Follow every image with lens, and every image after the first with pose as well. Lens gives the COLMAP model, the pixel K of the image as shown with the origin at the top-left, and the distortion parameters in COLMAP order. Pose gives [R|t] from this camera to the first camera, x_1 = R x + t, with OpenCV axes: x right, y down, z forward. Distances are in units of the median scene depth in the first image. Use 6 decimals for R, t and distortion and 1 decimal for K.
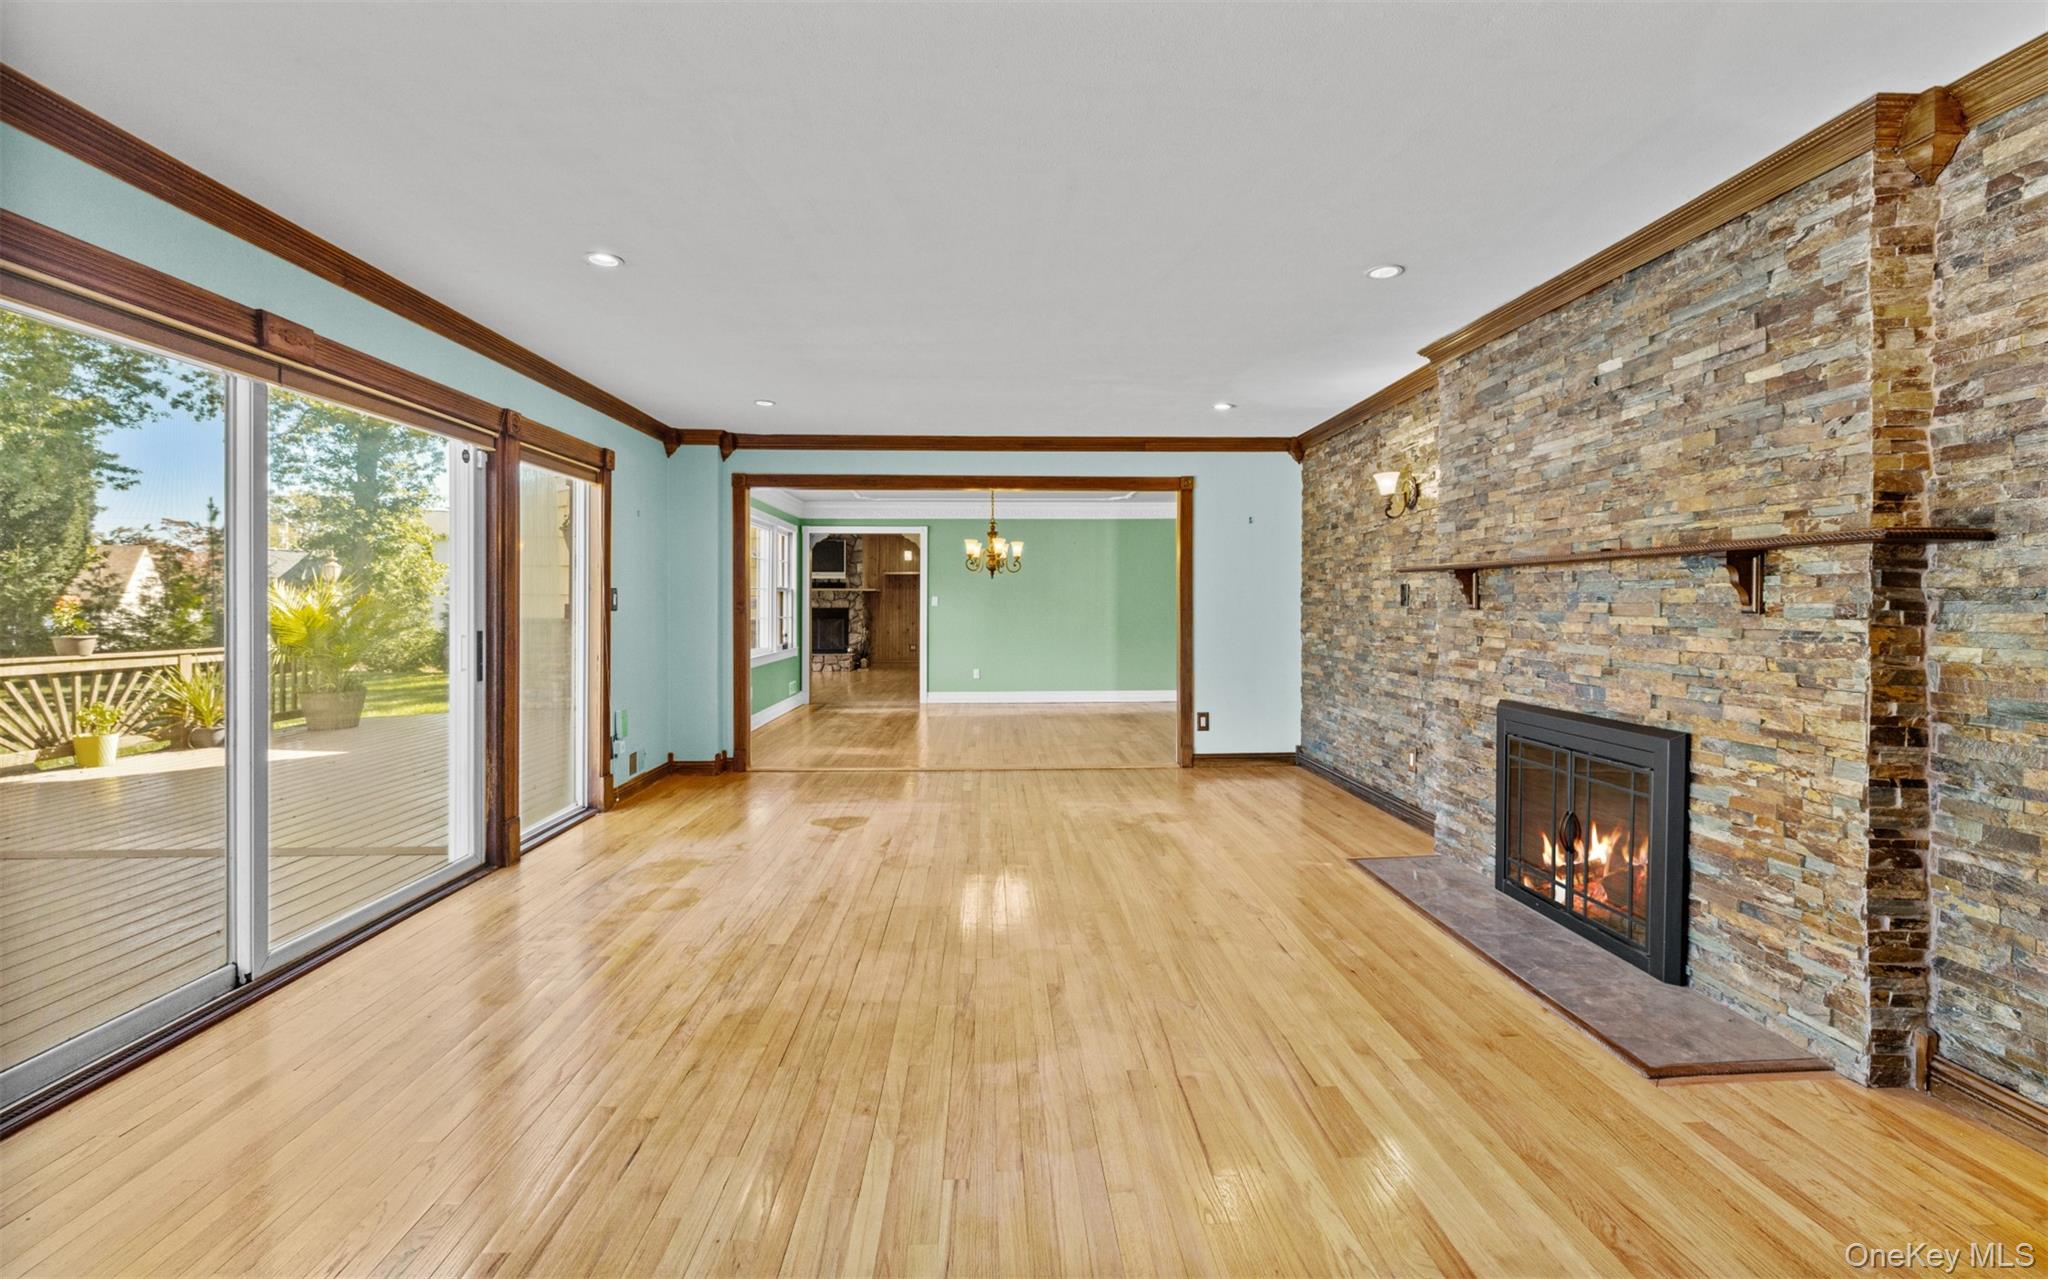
lens RADIAL K [[858.9, 0, 1011.7], [0, 858.9, 613.2], [0, 0, 1]] dist [-0.000368, -0.000076]
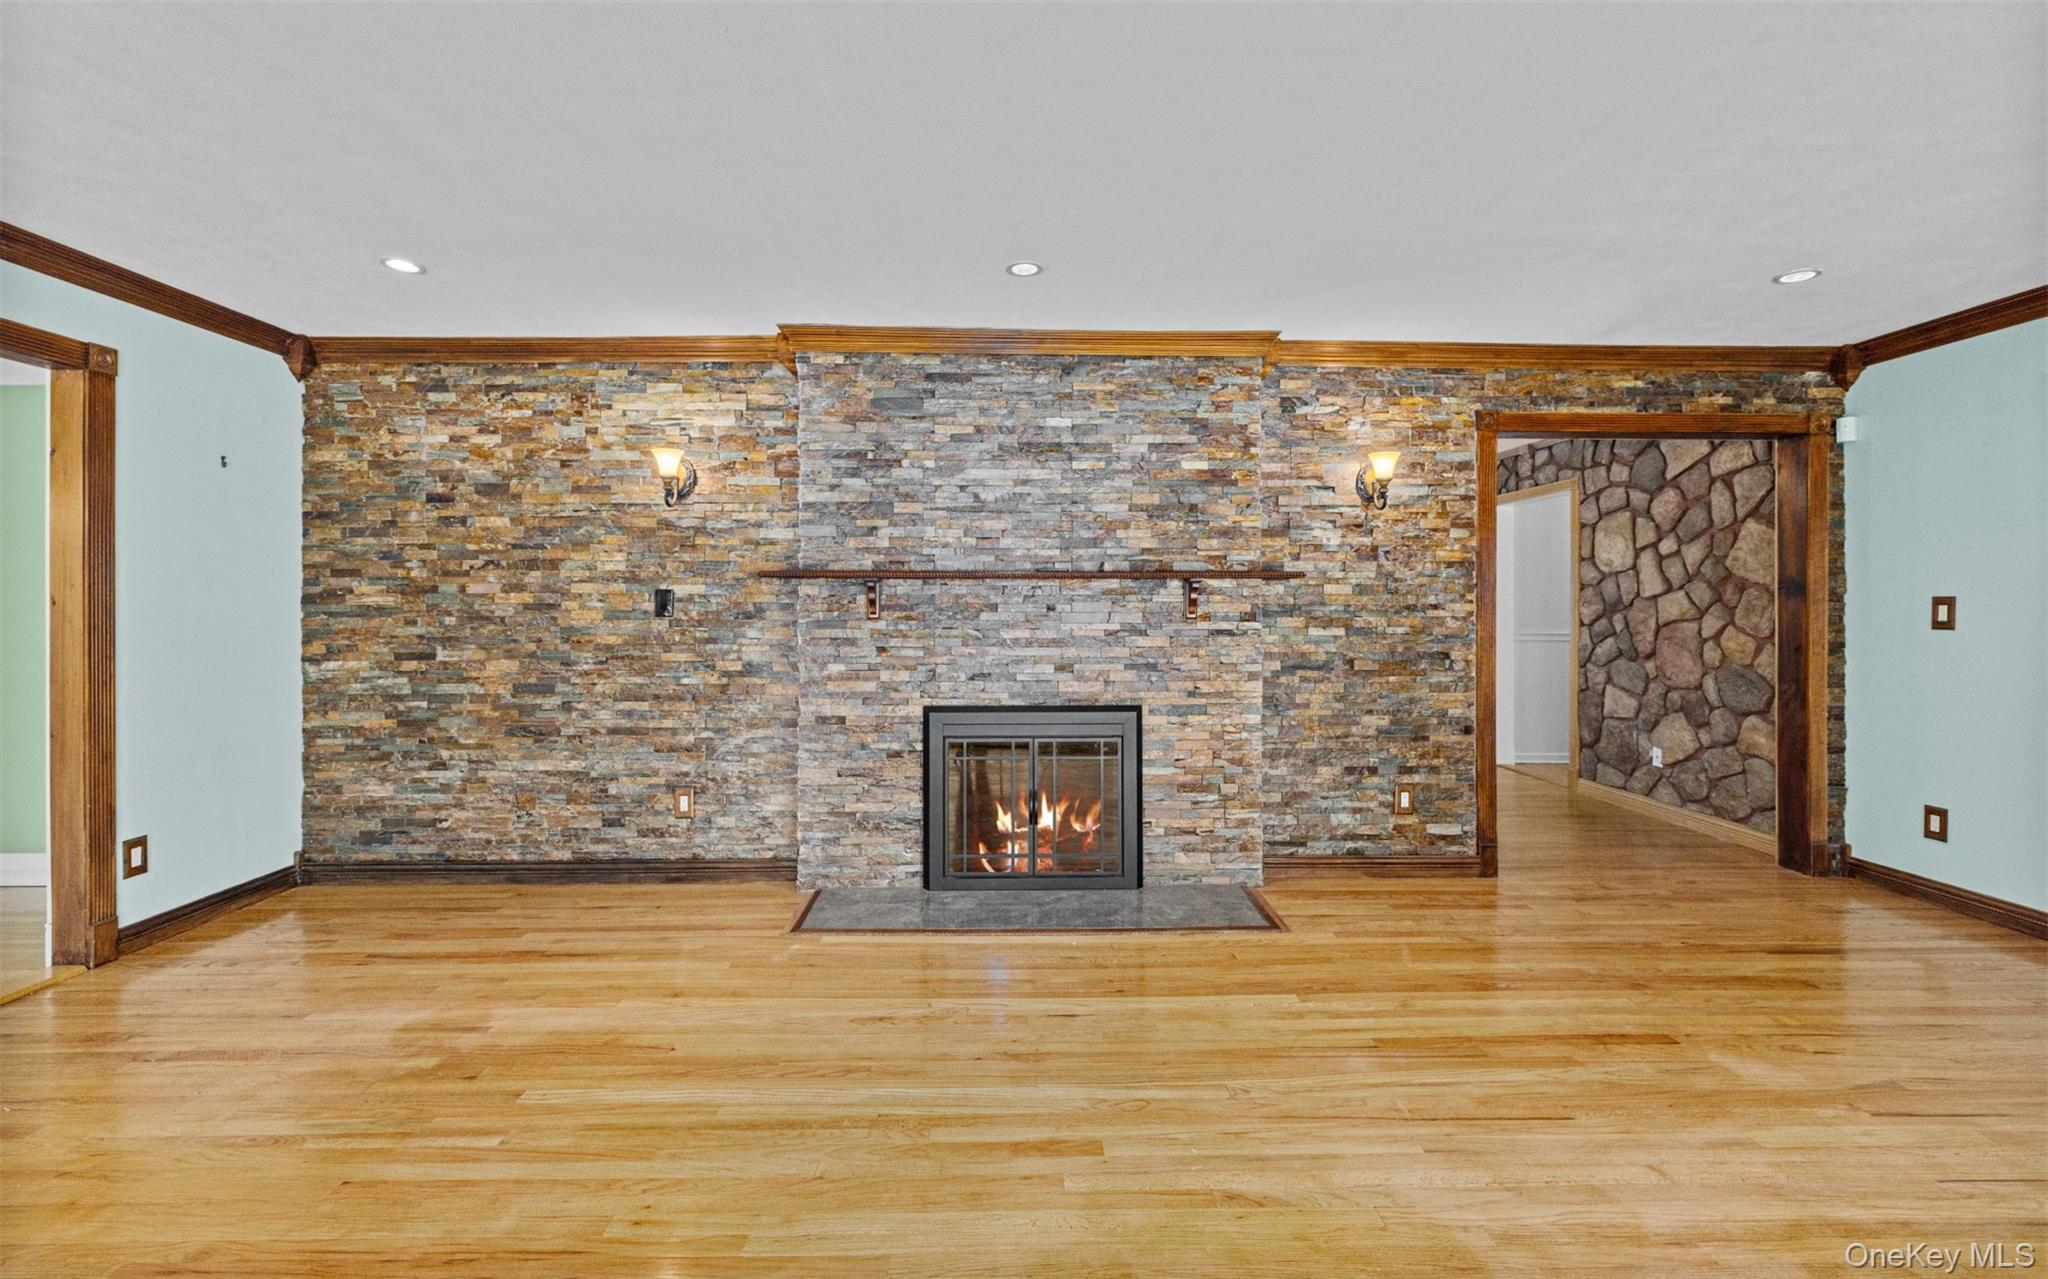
lens RADIAL K [[864.7, 0, 1021.2], [0, 864.7, 612.3], [0, 0, 1]] dist [-0.001451, 0.000236]
pose [[0.013292, -0.001812, 0.999910, -0.546210], [0.012951, 0.999915, 0.001640, -0.014957], [-0.999828, 0.012928, 0.013314, 1.020346]]
